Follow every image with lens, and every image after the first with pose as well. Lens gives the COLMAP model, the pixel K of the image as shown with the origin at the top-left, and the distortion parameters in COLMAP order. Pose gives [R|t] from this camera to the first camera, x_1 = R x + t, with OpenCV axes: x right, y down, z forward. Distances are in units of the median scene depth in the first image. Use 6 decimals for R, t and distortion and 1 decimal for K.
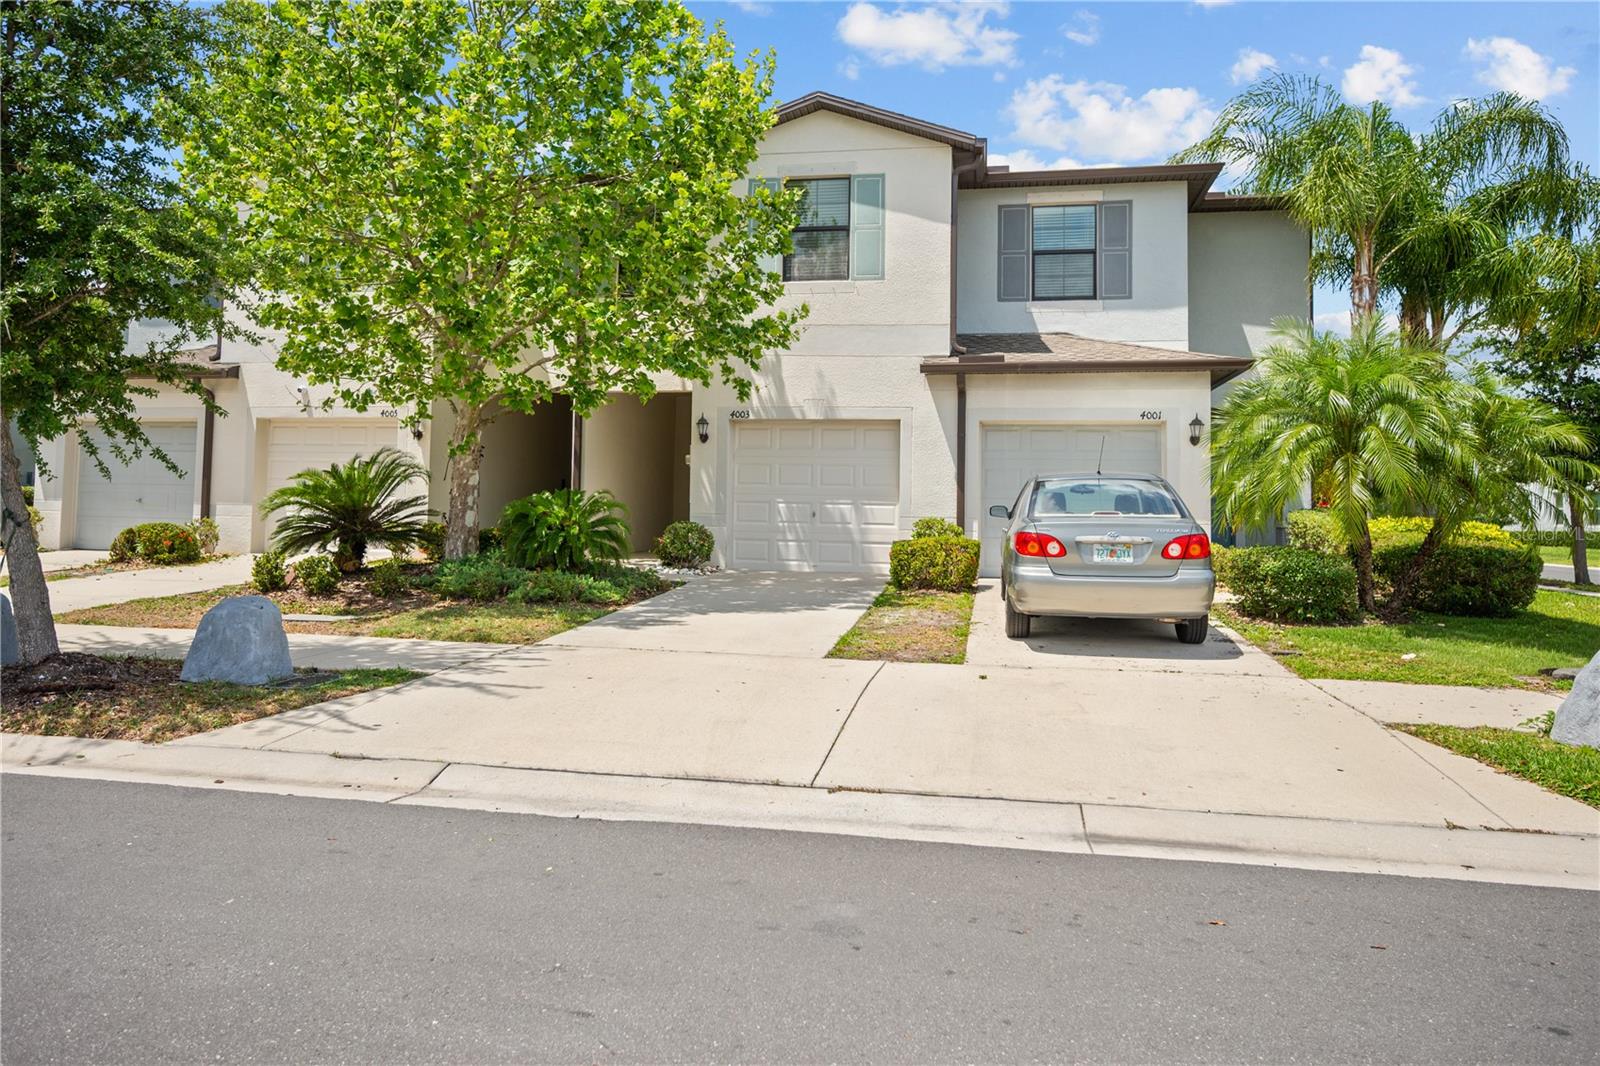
lens RADIAL K [[1032.5, 0, 799.7], [0, 1032.5, 465.5], [0, 0, 1]] dist [-0.002513, -0.000987]
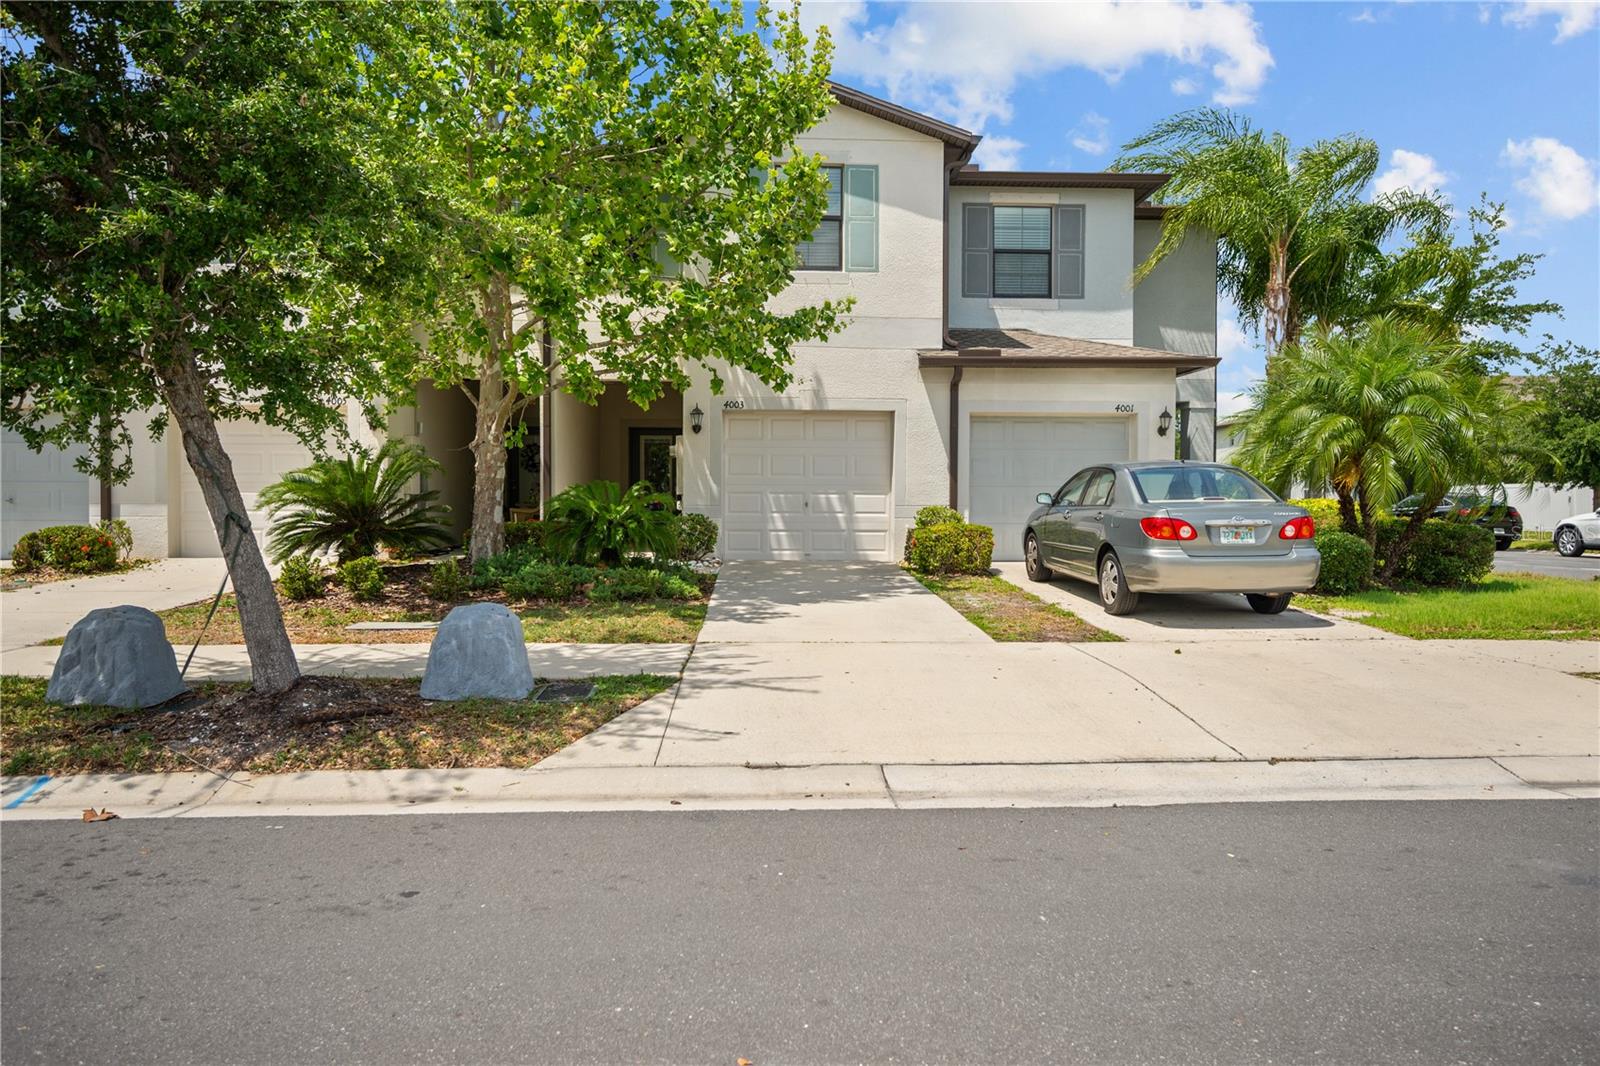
lens RADIAL K [[1002.1, 0, 800.0], [0, 1002.1, 533.0], [0, 0, 1]] dist [-0.003417, -0.000082]
pose [[0.974157, -0.022531, 0.224747, -0.223859], [0.005099, 0.996953, 0.077842, -0.001449], [-0.225816, -0.074685, 0.971303, 0.040812]]
